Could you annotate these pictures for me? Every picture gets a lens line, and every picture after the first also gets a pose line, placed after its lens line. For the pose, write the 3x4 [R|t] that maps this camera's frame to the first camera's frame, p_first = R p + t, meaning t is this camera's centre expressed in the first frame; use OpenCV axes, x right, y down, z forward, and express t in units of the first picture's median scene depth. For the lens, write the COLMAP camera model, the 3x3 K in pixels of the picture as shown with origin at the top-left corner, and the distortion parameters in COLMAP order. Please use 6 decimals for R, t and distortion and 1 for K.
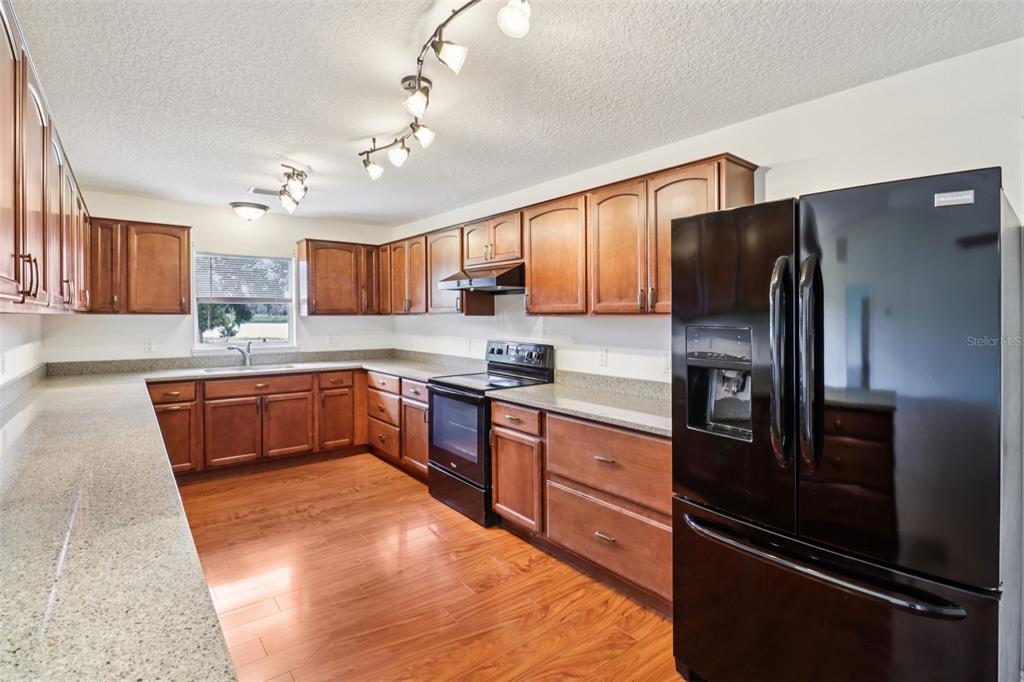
lens RADIAL K [[491.5, 0, 512.4], [0, 491.5, 321.4], [0, 0, 1]] dist [0.010420, -0.015876]
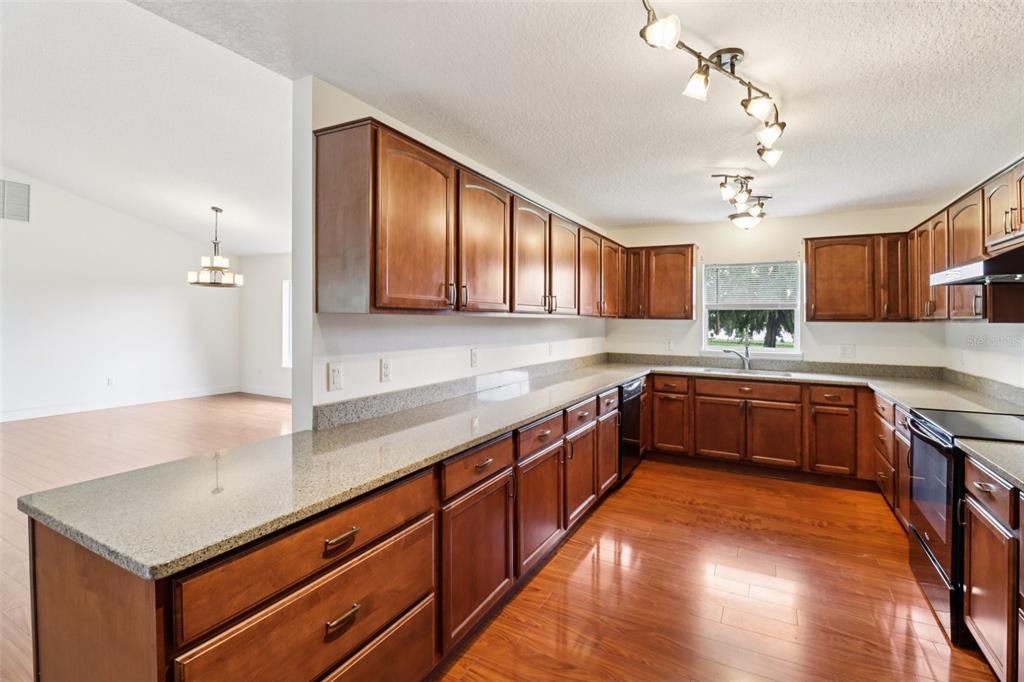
lens RADIAL K [[491.5, 0, 512.4], [0, 491.5, 321.4], [0, 0, 1]] dist [0.010420, -0.015876]
pose [[0.398695, 0.007376, -0.917054, 0.233199], [-0.019565, 0.999808, -0.000464, -0.000976], [0.916875, 0.018127, 0.398763, 0.146550]]
